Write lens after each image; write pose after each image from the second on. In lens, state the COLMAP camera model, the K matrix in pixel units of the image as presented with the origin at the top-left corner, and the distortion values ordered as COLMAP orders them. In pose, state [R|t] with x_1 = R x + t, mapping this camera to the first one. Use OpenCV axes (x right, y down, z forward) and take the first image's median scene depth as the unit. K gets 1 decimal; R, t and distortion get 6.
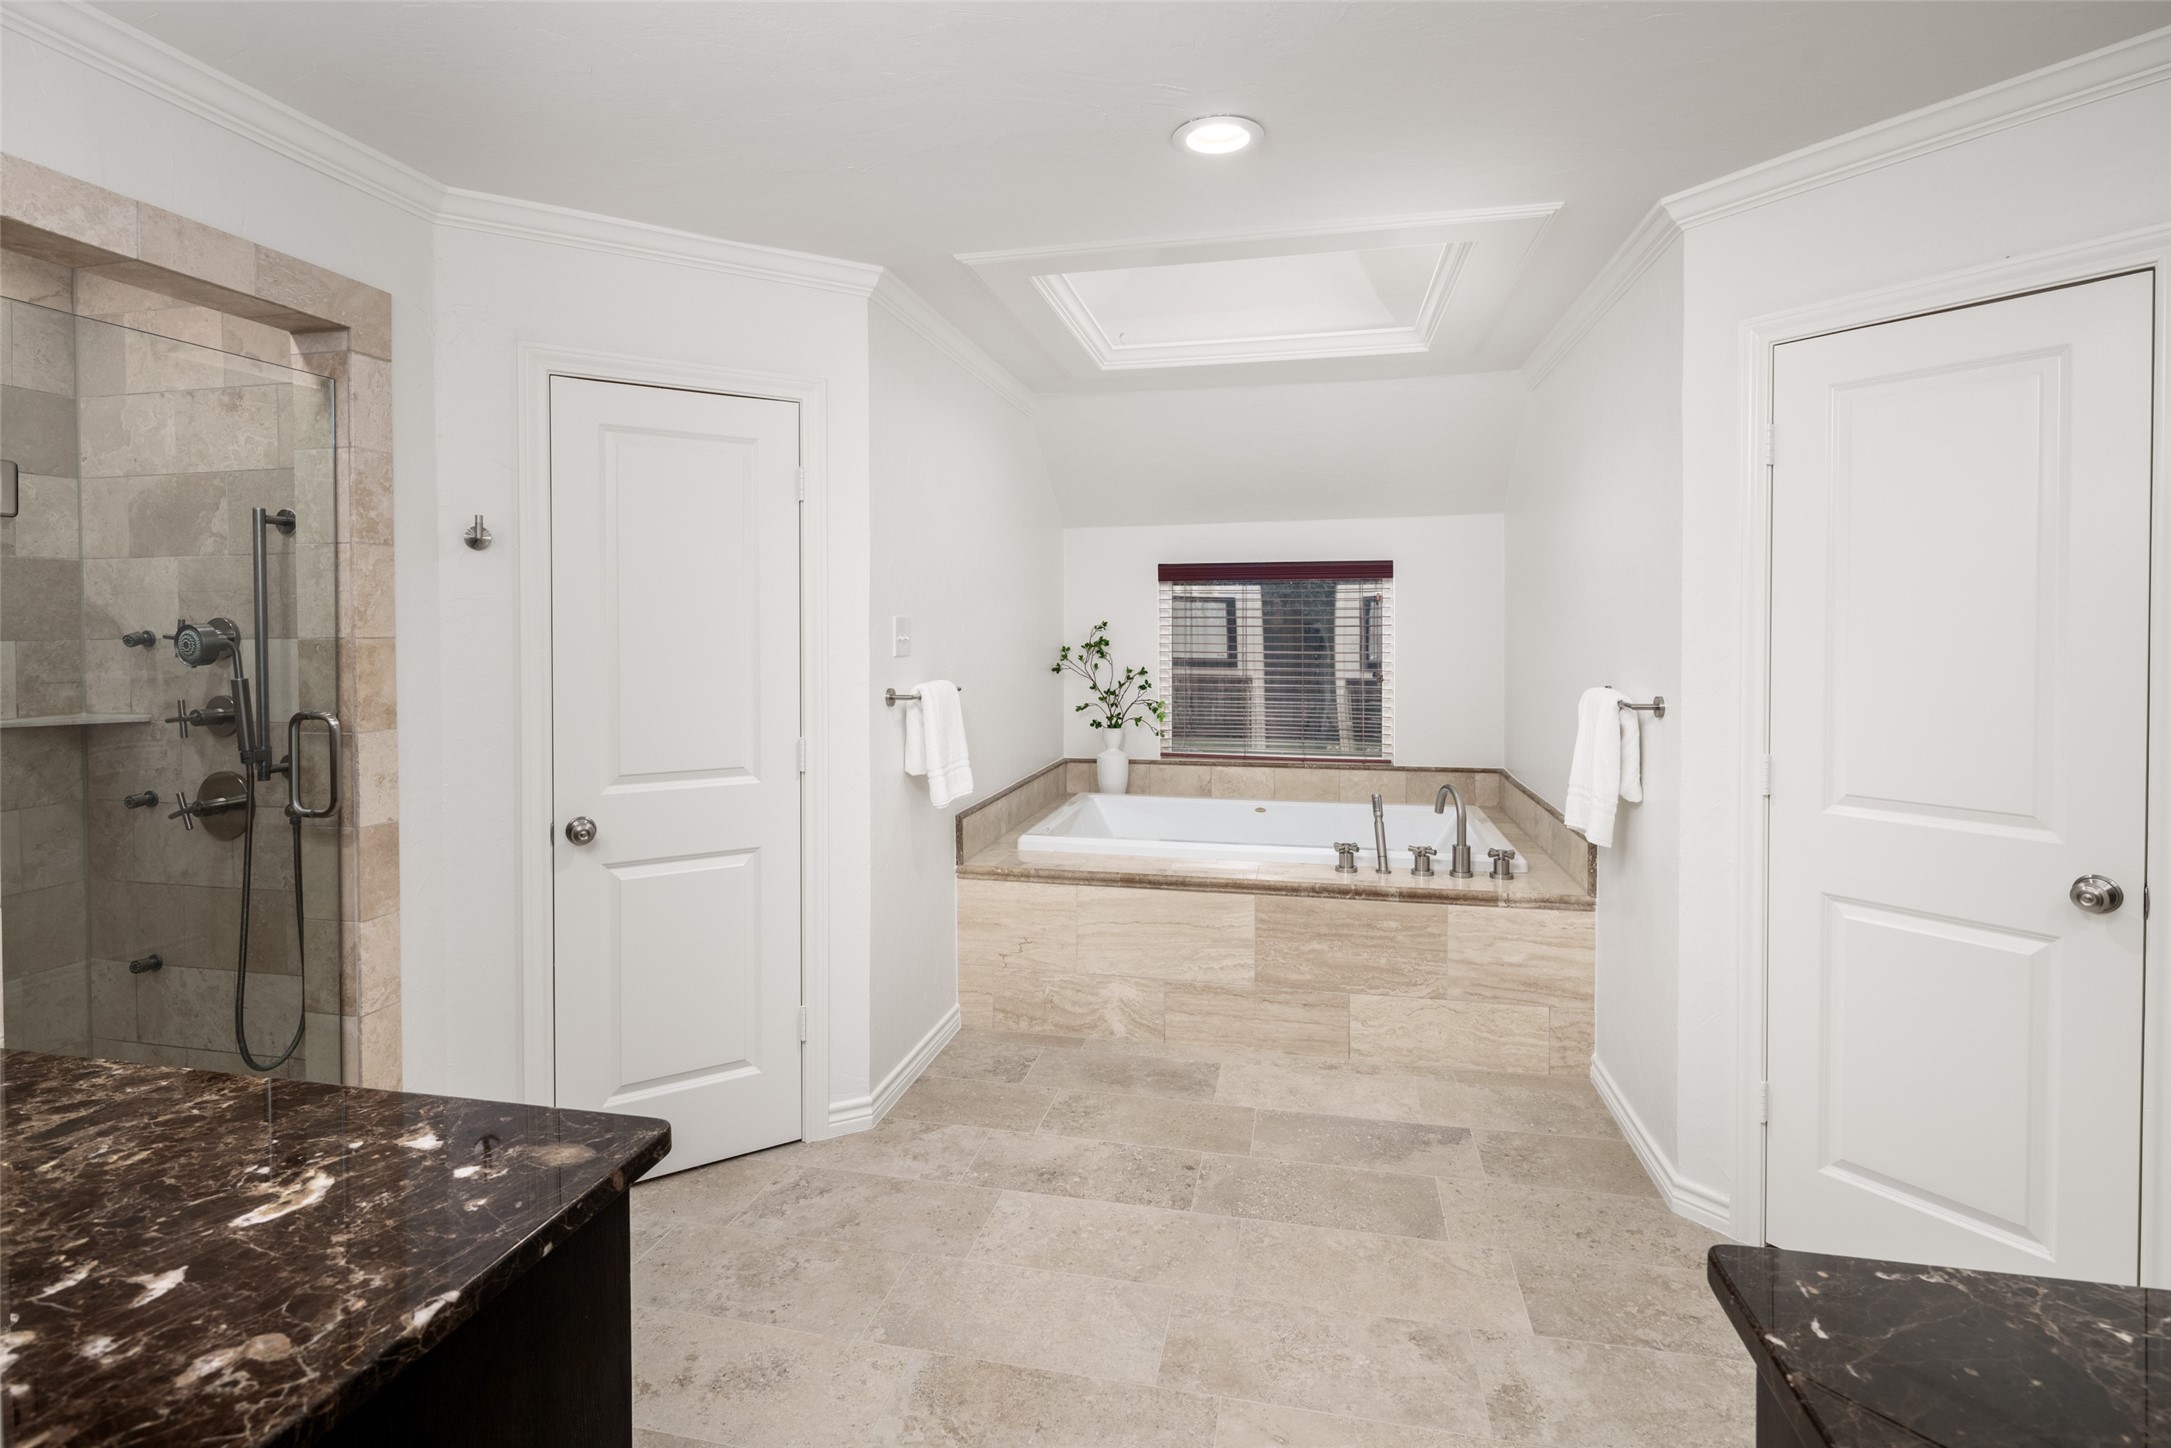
lens RADIAL K [[1052.6, 0, 1079.6], [0, 1052.6, 643.2], [0, 0, 1]] dist [0.002817, -0.001656]
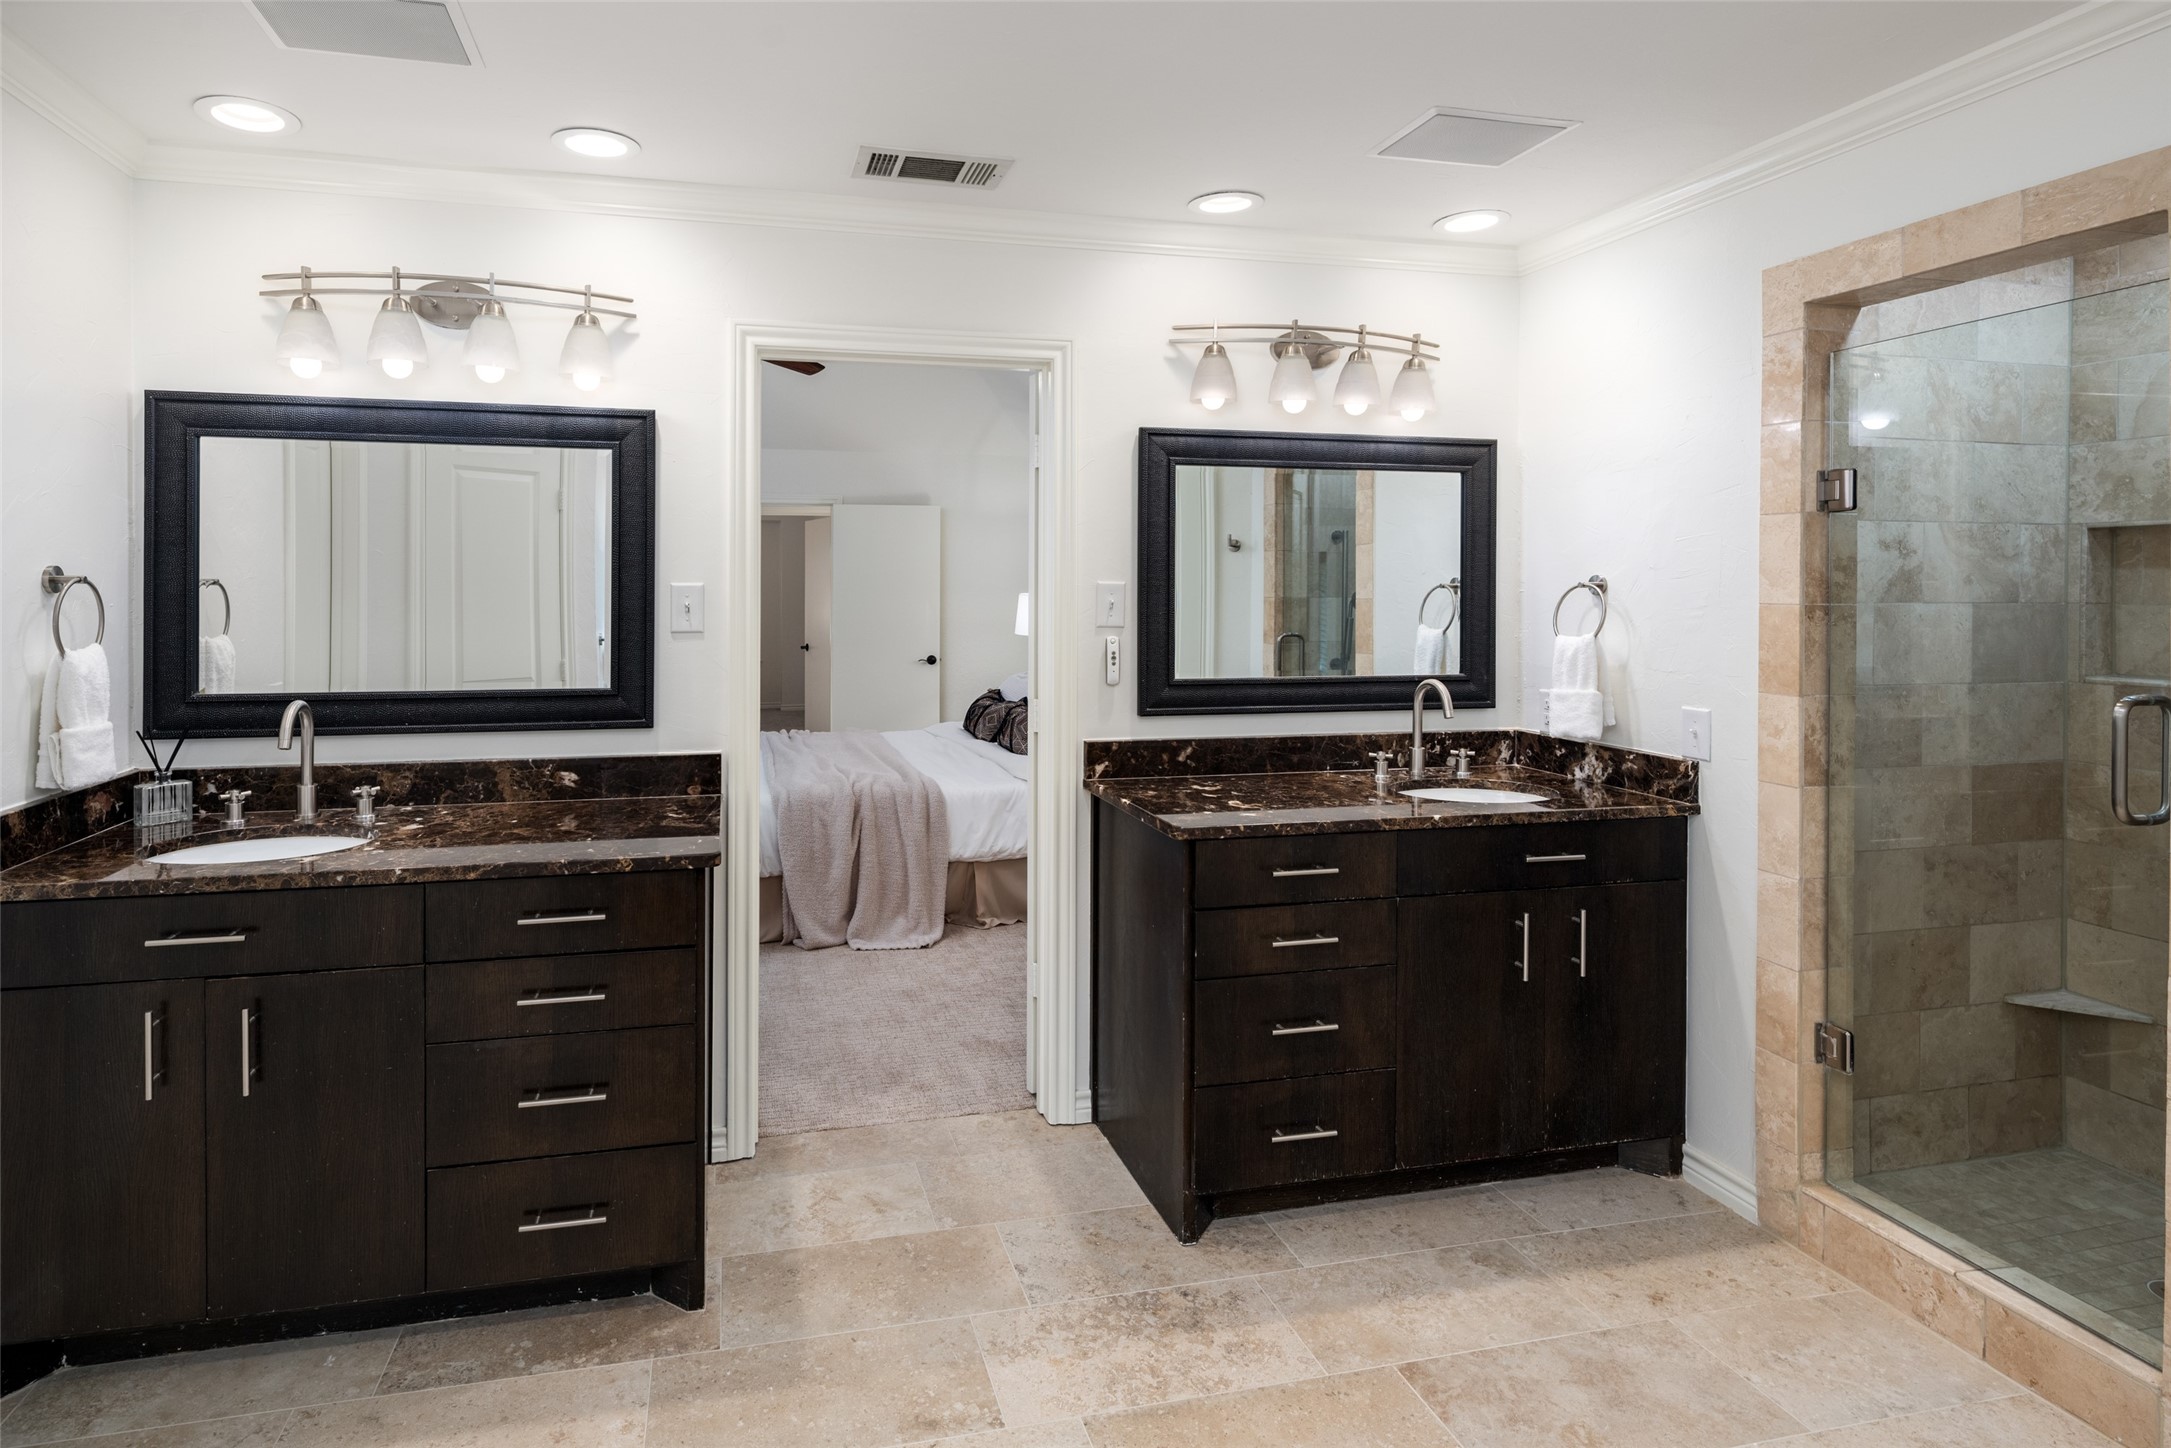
lens RADIAL K [[1092.1, 0, 968.6], [0, 1092.1, 595.9], [0, 0, 1]] dist [0.002420, -0.001242]
pose [[-0.907370, 0.002151, -0.420327, 0.334015], [-0.006389, 0.999801, 0.018909, -0.016659], [0.420284, 0.019843, -0.907176, 1.006783]]
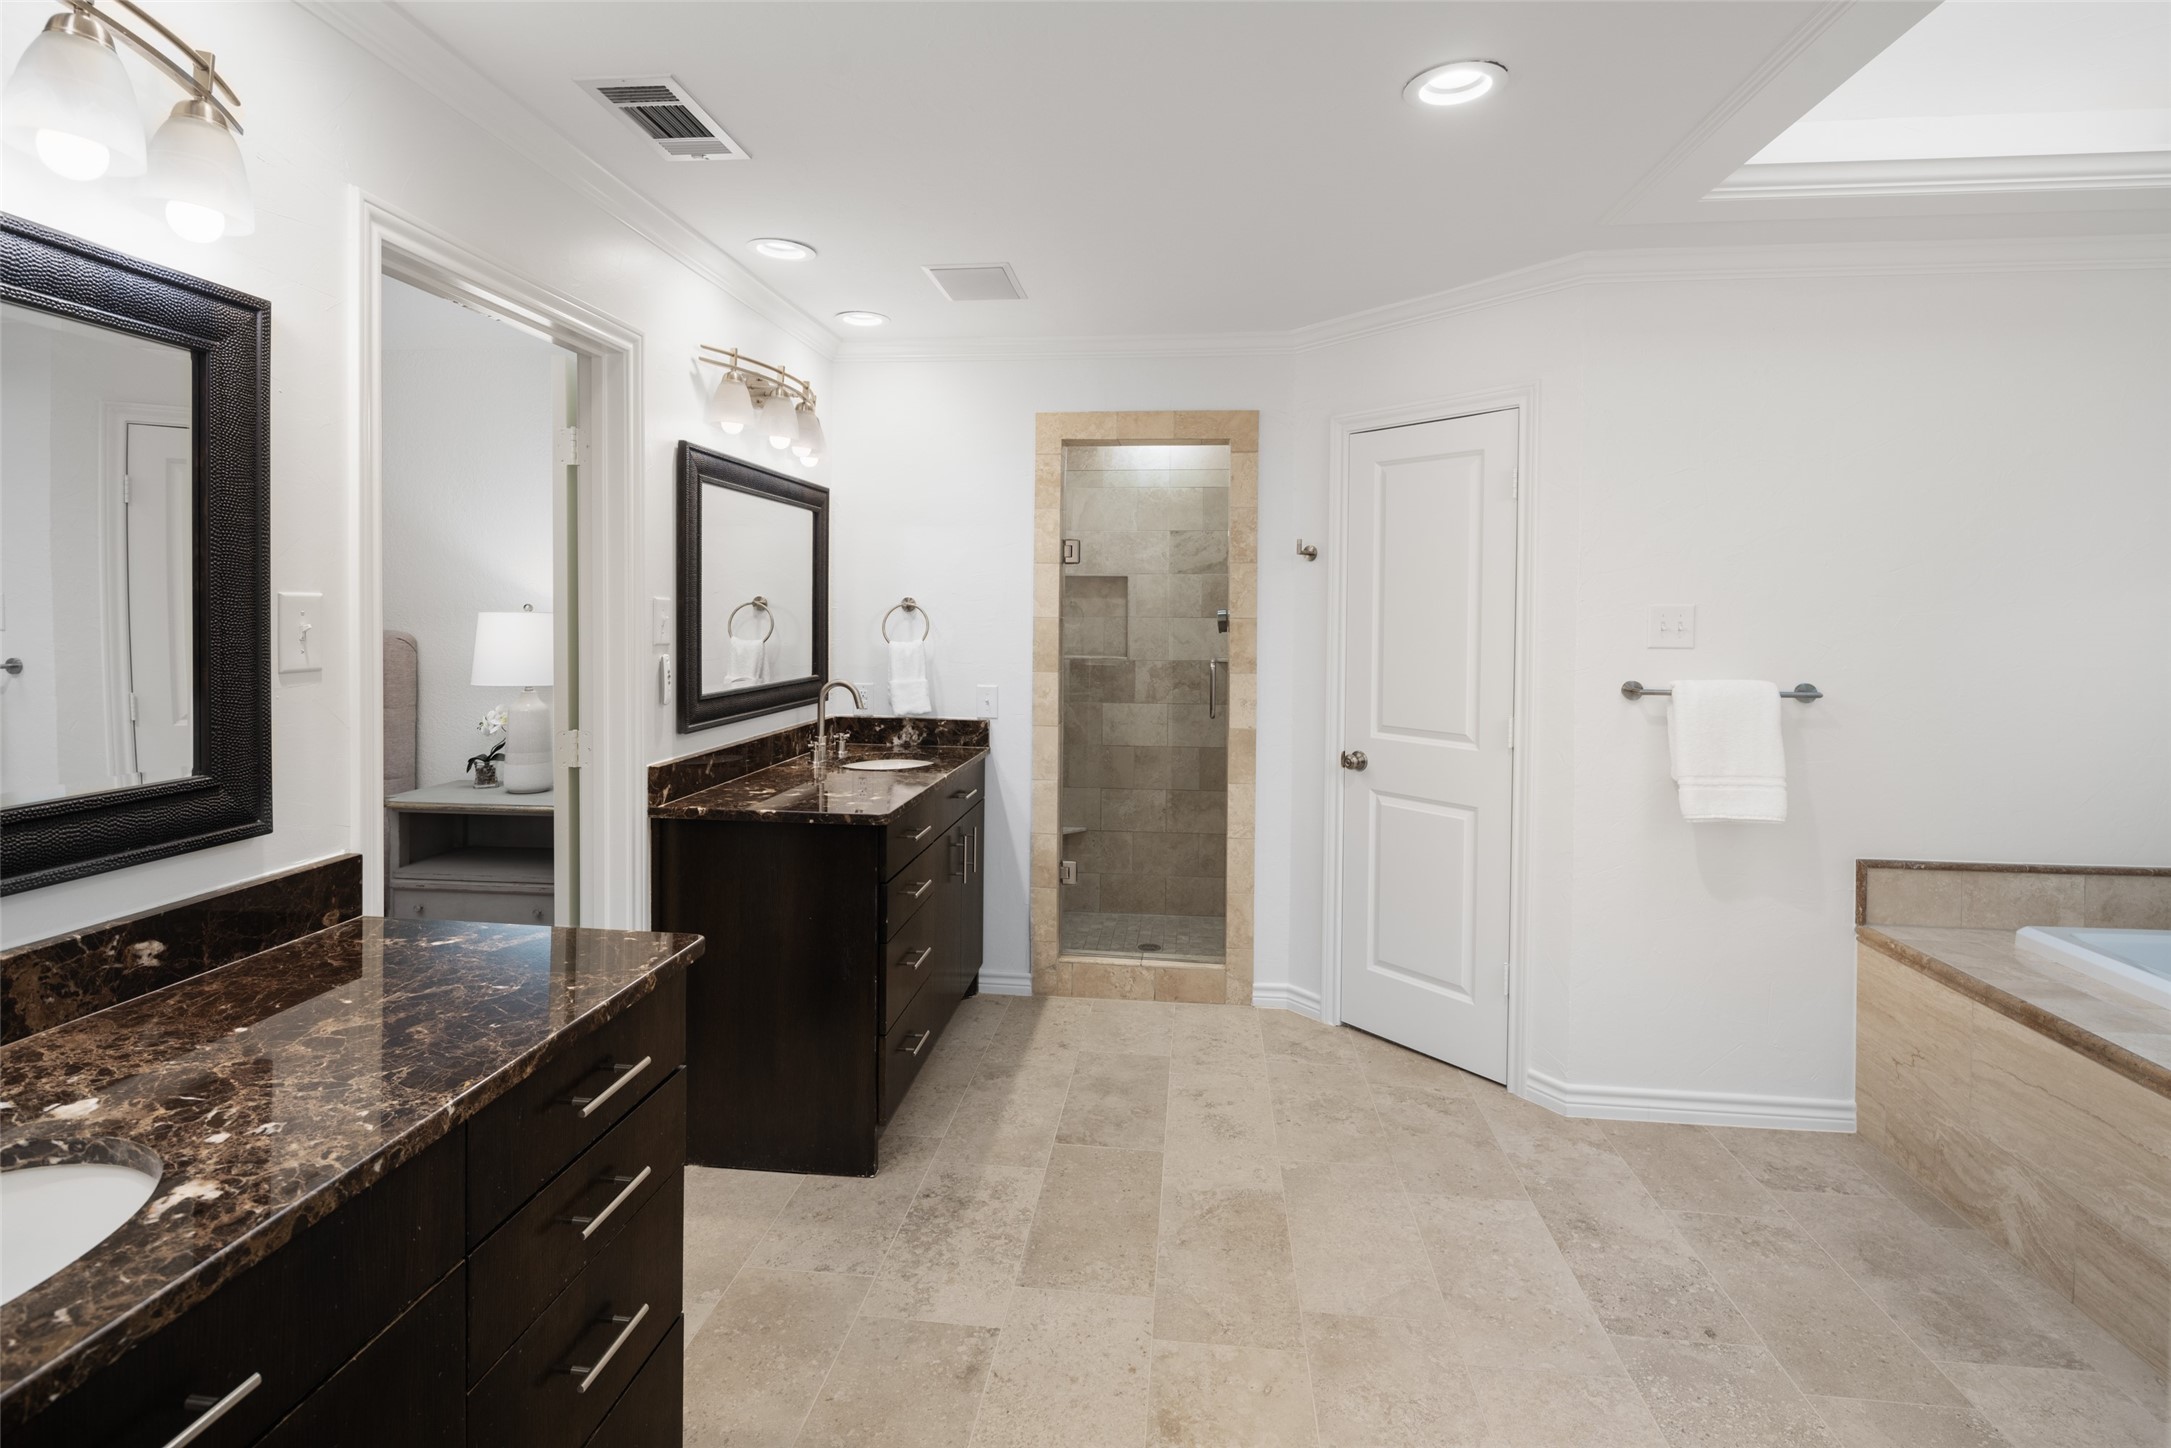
lens RADIAL K [[1052.6, 0, 1079.5], [0, 1052.6, 632.3], [0, 0, 1]] dist [0.002817, -0.001656]
pose [[0.100640, 0.022789, -0.994662, 0.744243], [-0.023620, 0.999511, 0.020510, -0.008379], [0.994642, 0.021430, 0.101129, 0.431489]]
